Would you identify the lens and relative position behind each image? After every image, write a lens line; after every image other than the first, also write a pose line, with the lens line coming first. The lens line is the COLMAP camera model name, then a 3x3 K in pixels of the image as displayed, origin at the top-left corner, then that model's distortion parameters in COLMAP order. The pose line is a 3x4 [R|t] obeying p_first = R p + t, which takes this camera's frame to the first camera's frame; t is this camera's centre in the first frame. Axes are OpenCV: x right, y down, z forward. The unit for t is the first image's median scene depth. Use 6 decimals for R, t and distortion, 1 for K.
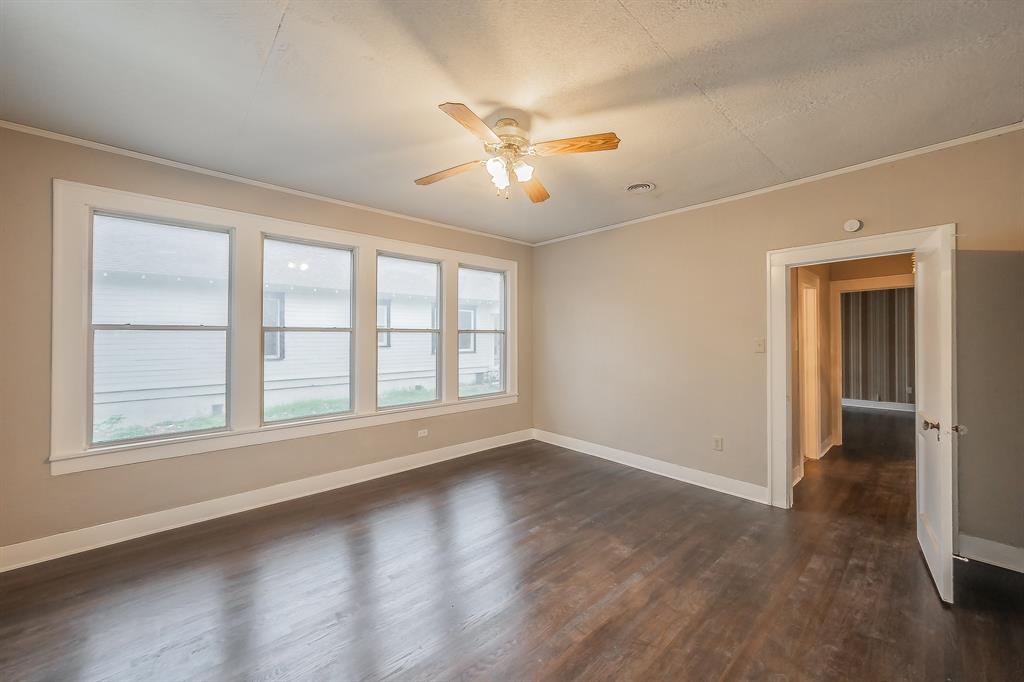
lens RADIAL K [[370.6, 0, 510.4], [0, 370.6, 335.1], [0, 0, 1]] dist [-0.000018, 0.000021]
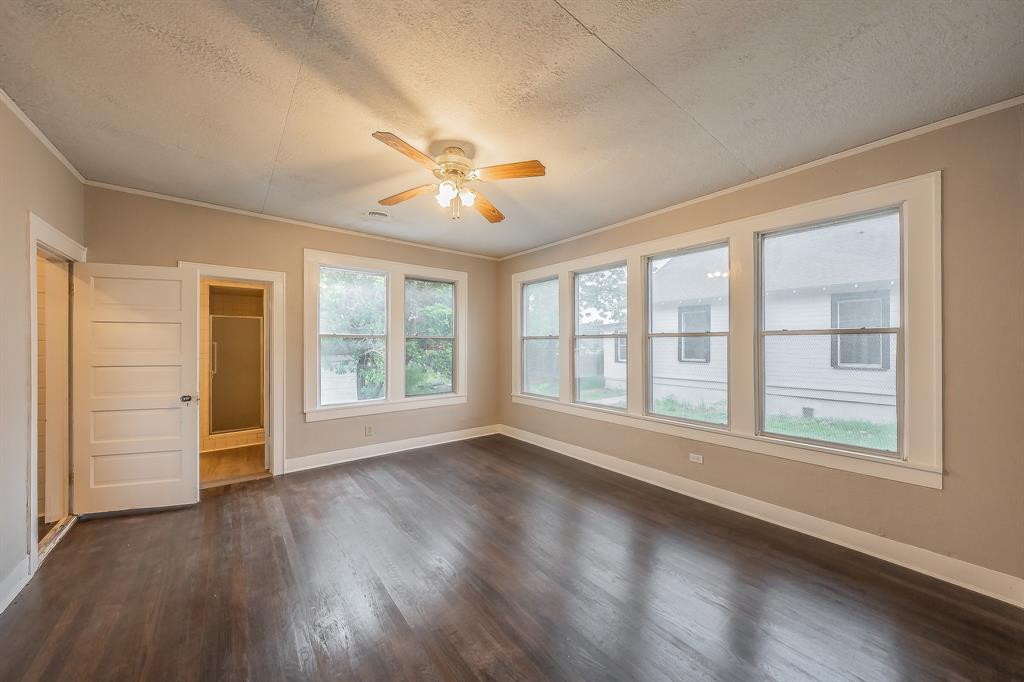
lens RADIAL K [[350.5, 0, 525.4], [0, 350.5, 345.2], [0, 0, 1]] dist [-0.000054, -0.000028]
pose [[-0.013113, 0.007531, -0.999886, 0.547003], [0.008783, 0.999934, 0.007416, 0.004061], [0.999875, -0.008684, -0.013178, 0.636334]]
